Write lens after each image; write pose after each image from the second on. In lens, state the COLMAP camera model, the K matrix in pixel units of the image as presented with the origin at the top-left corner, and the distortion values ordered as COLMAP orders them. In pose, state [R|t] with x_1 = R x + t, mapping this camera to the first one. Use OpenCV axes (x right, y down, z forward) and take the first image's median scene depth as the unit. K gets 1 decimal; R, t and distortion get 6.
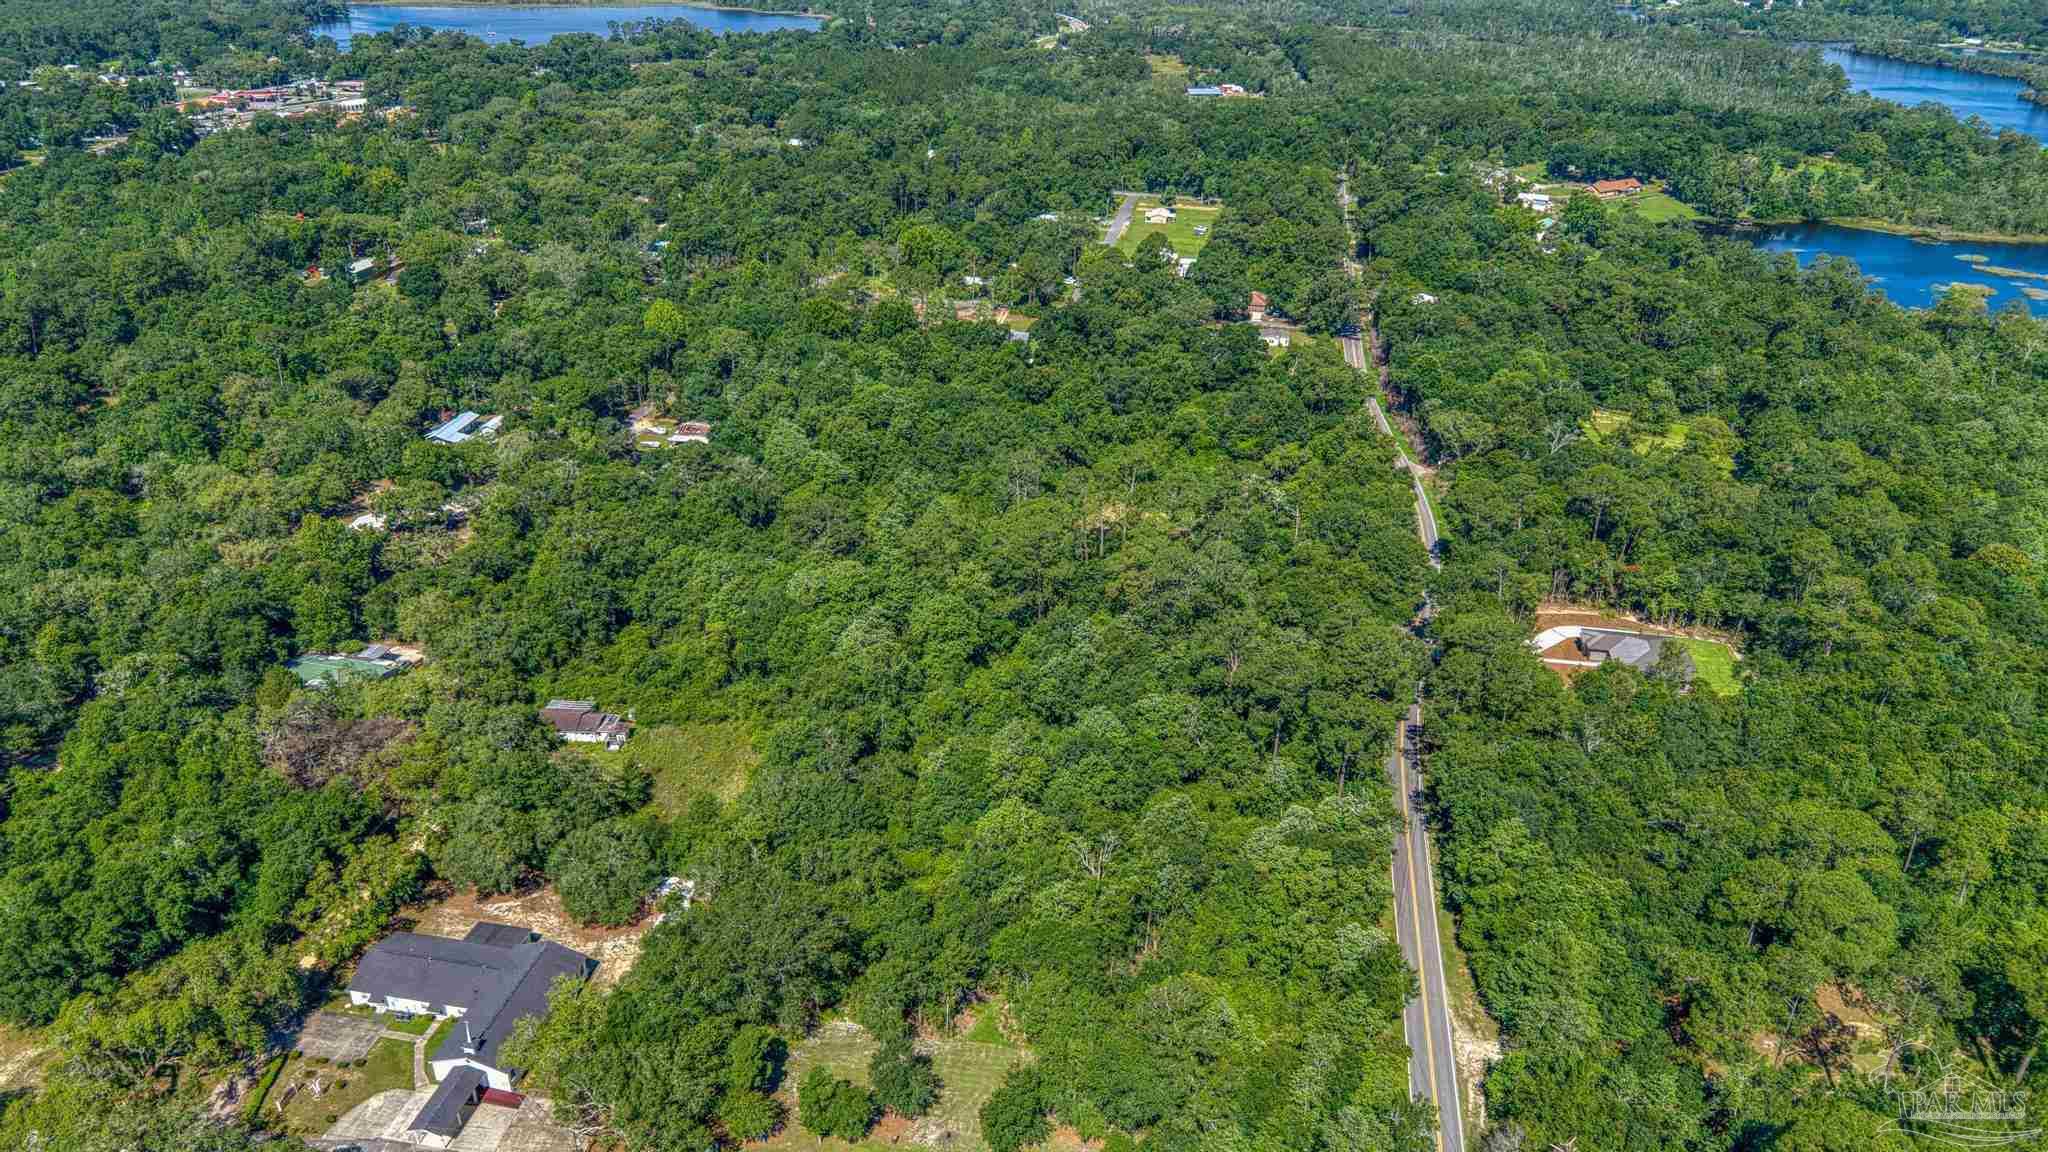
lens RADIAL K [[1386.8, 0, 1024.0], [0, 1386.8, 576.0], [0, 0, 1]] dist [0.009563, -0.007110]
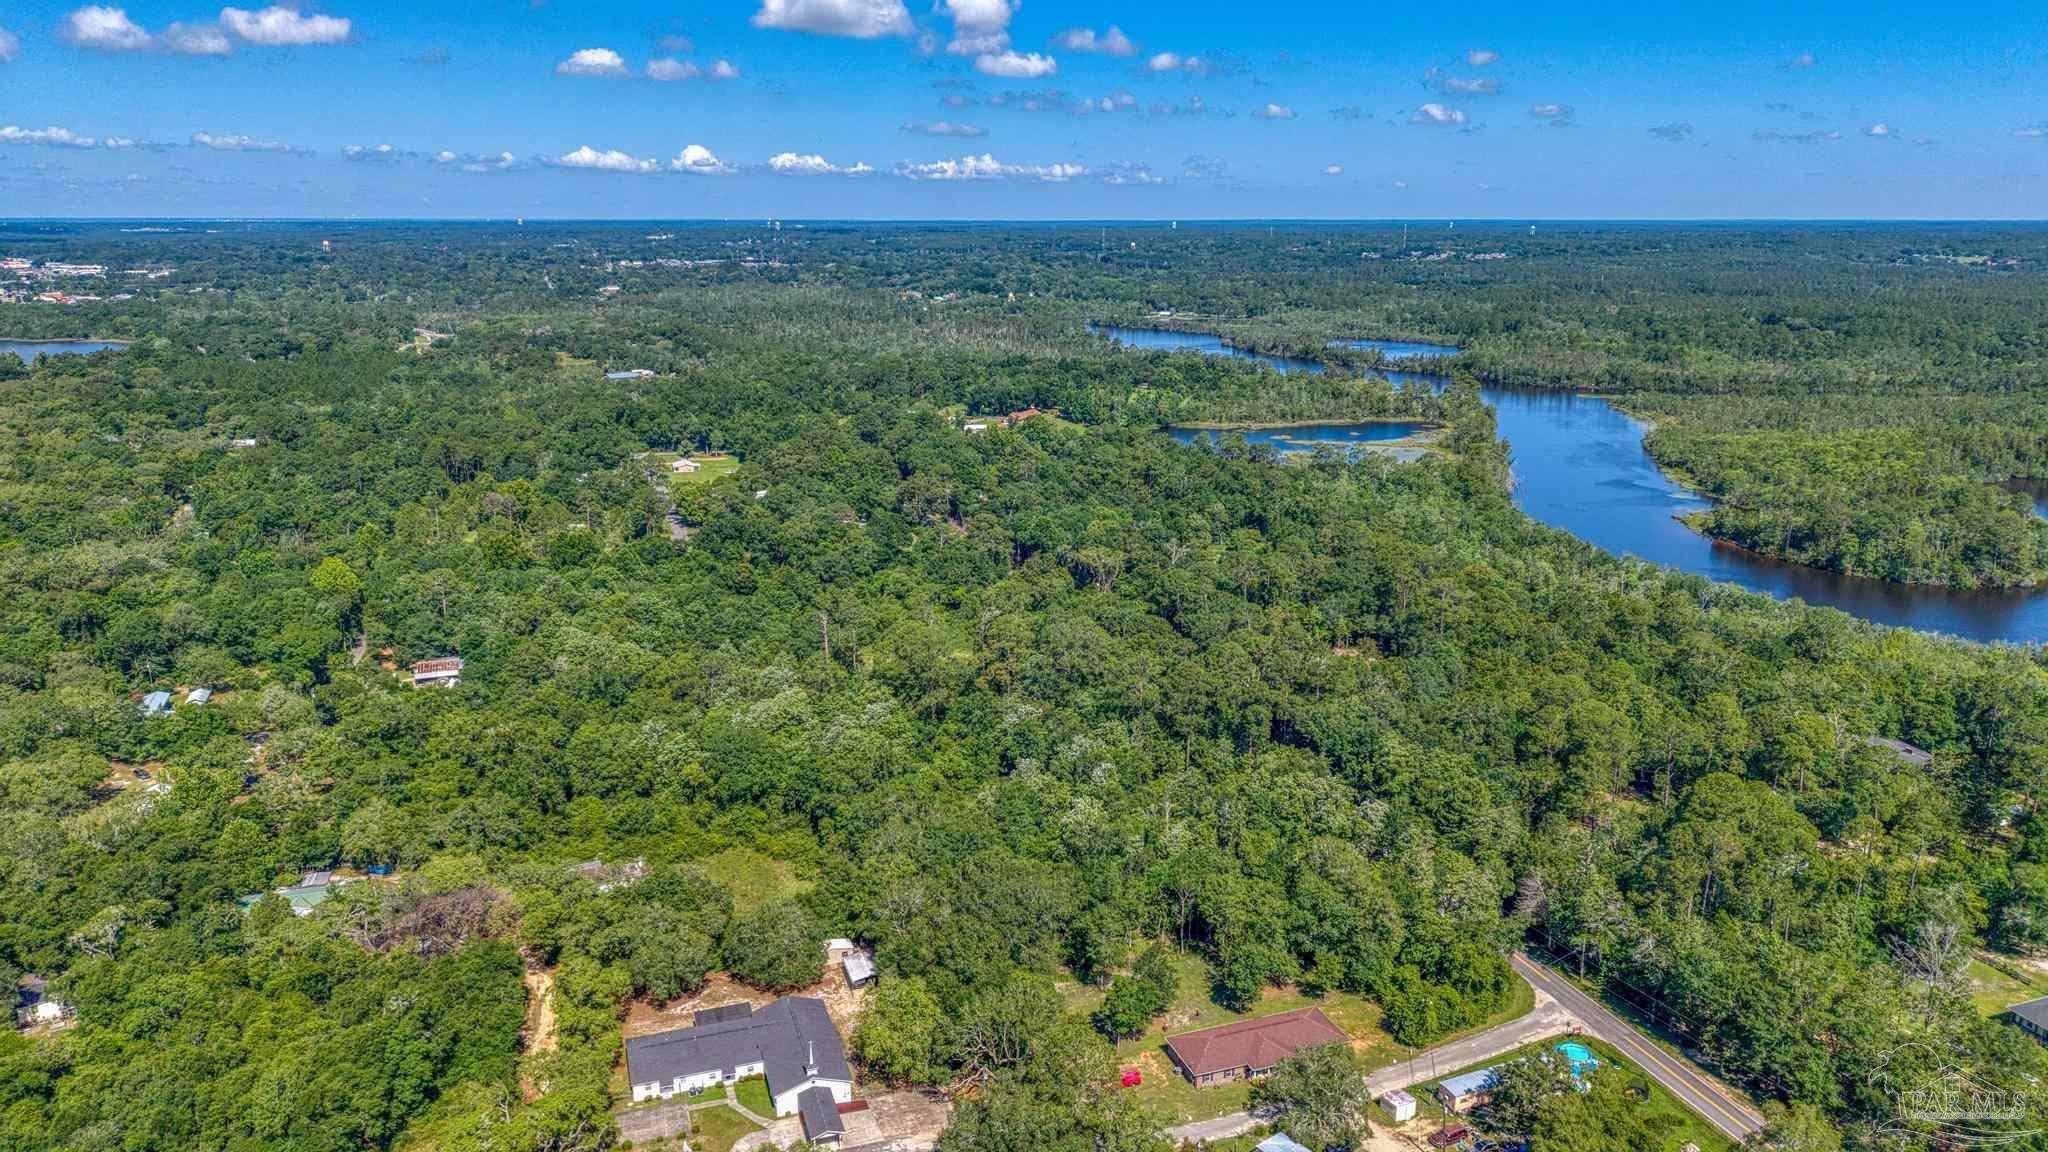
lens RADIAL K [[1392.4, 0, 1024.0], [0, 1392.4, 576.0], [0, 0, 1]] dist [0.041244, -0.054348]
pose [[0.862251, -0.132370, 0.488877, -0.390642], [0.233677, 0.960341, -0.152120, 0.090336], [-0.449353, 0.245405, 0.858987, -0.064690]]
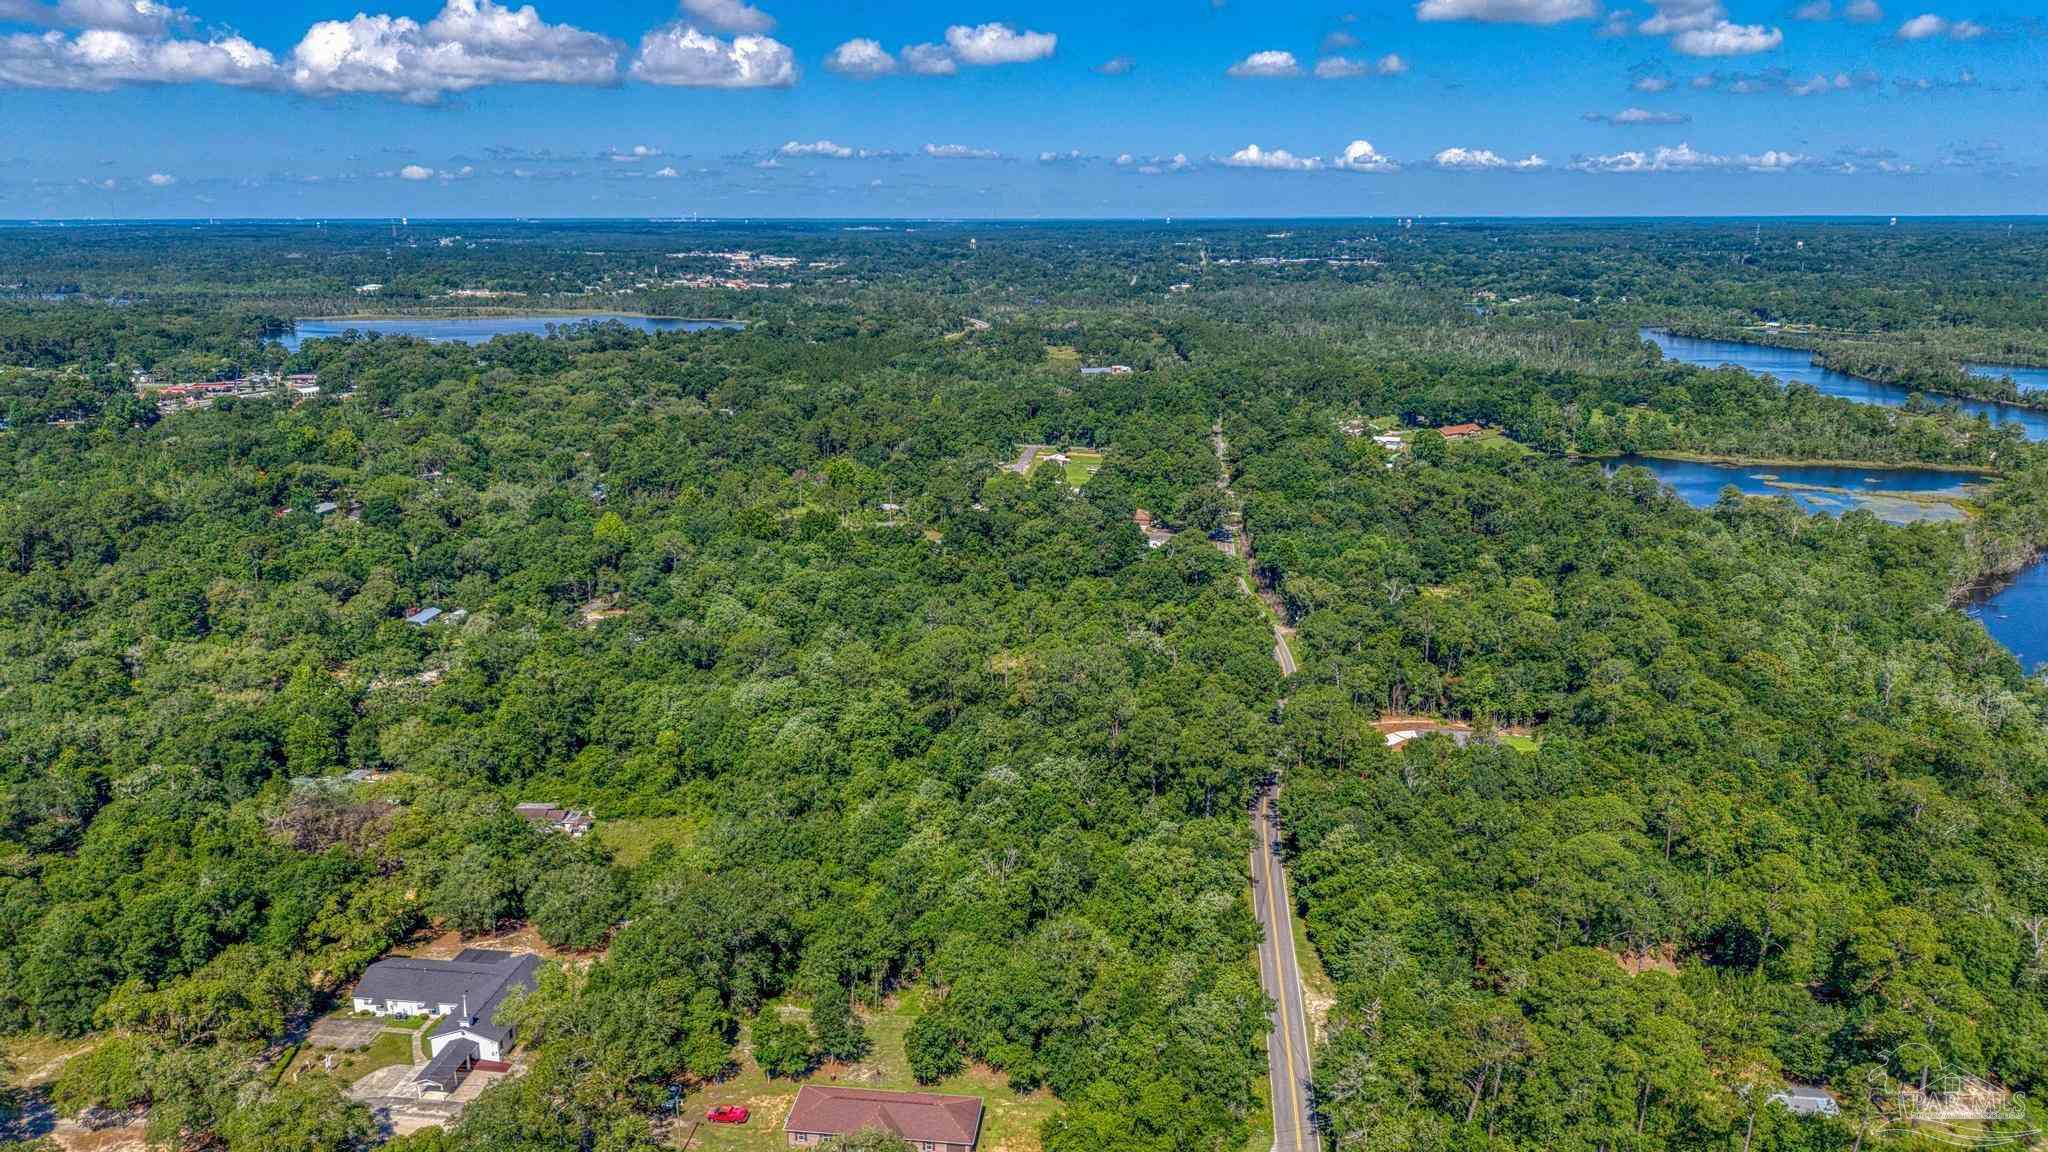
lens RADIAL K [[1402.7, 0, 1022.5], [0, 1402.7, 585.8], [0, 0, 1]] dist [0.008605, -0.009910]
pose [[0.997984, -0.025471, 0.058122, 0.004603], [0.037054, 0.977455, -0.207867, 0.128104], [-0.051517, 0.209602, 0.976429, -0.131955]]
